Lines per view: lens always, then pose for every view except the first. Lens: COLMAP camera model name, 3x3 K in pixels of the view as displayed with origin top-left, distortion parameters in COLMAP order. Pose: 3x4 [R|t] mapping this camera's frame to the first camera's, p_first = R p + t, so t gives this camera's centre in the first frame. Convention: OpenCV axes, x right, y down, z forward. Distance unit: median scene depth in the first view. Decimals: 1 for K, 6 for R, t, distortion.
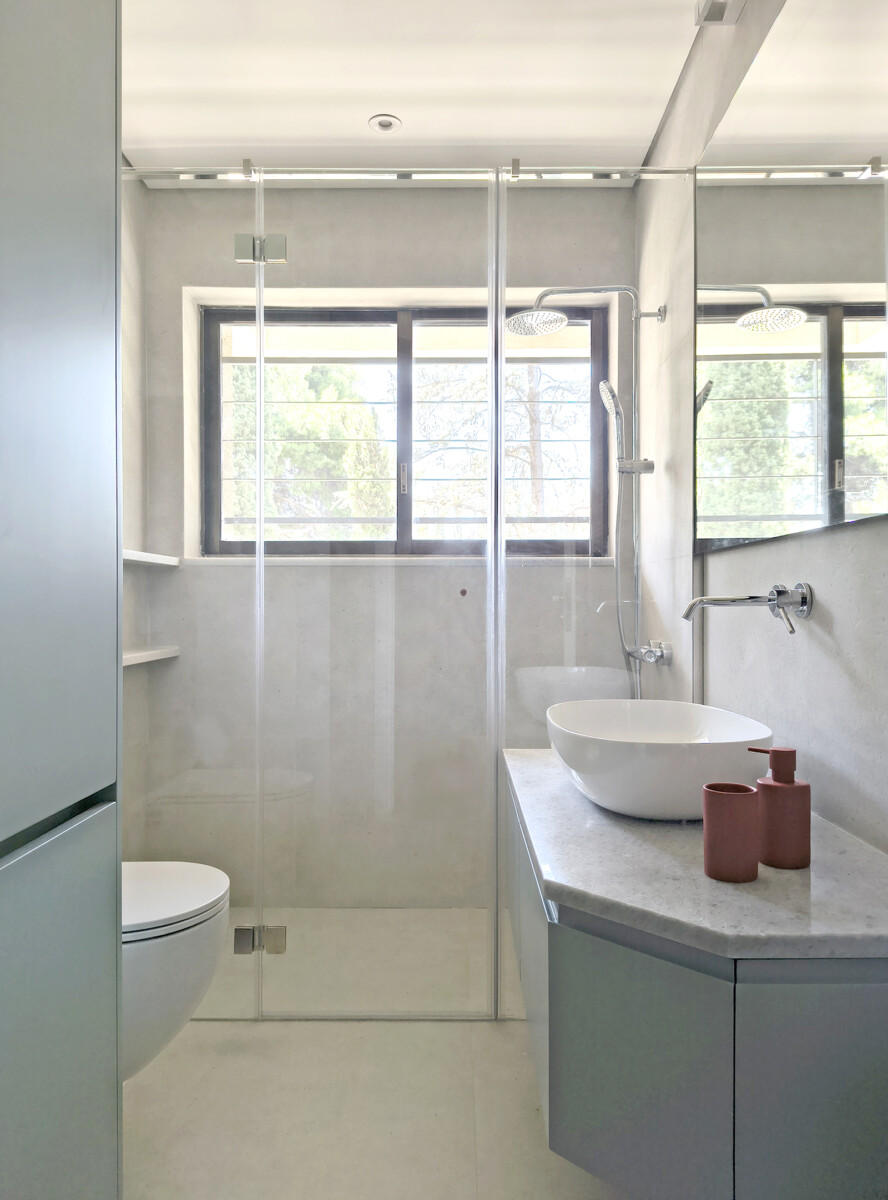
lens RADIAL K [[850.8, 0, 442.5], [0, 850.8, 596.0], [0, 0, 1]] dist [0.002922, -0.024836]
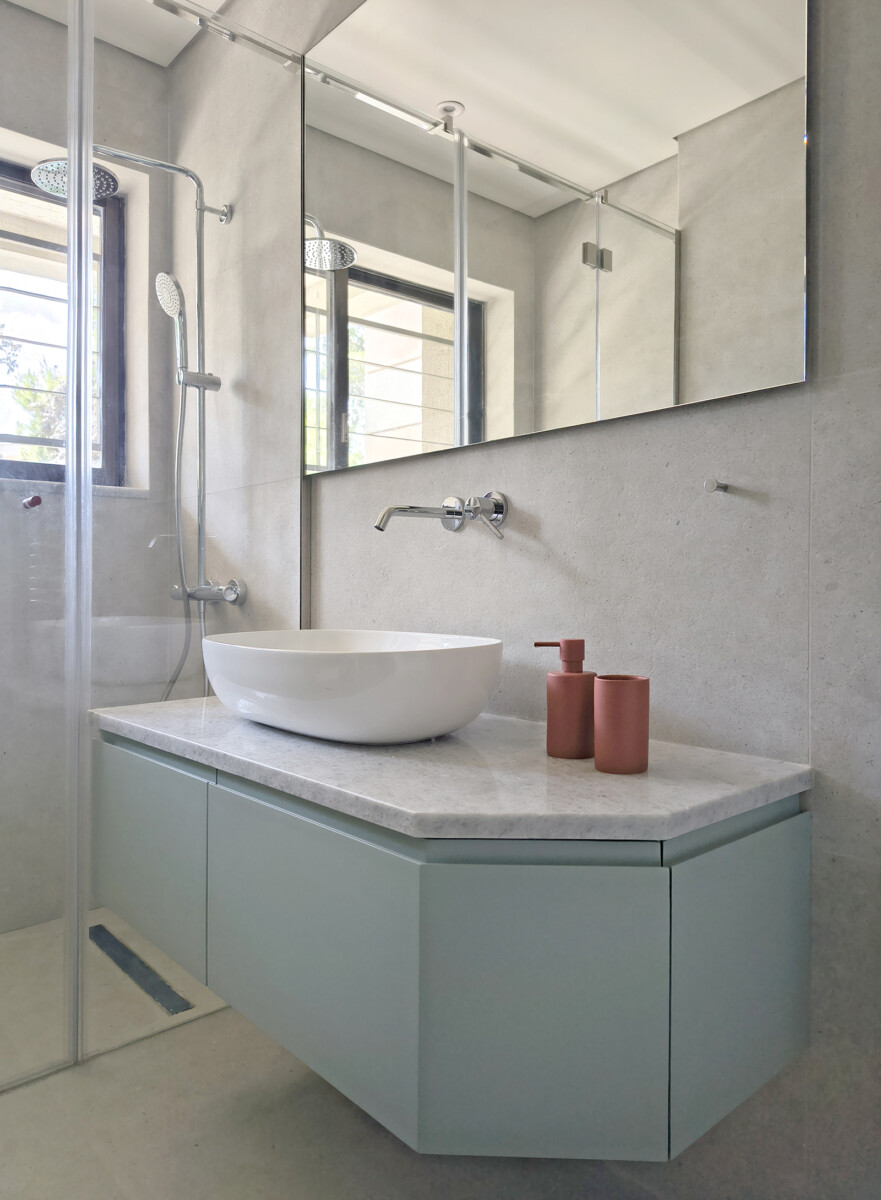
lens RADIAL K [[825.5, 0, 444.1], [0, 825.5, 601.0], [0, 0, 1]] dist [-0.002420, -0.003201]
pose [[0.720879, -0.015651, 0.692884, -0.211024], [0.003058, 0.999807, 0.019402, 0.067783], [-0.693054, -0.011867, 0.720788, 0.242097]]
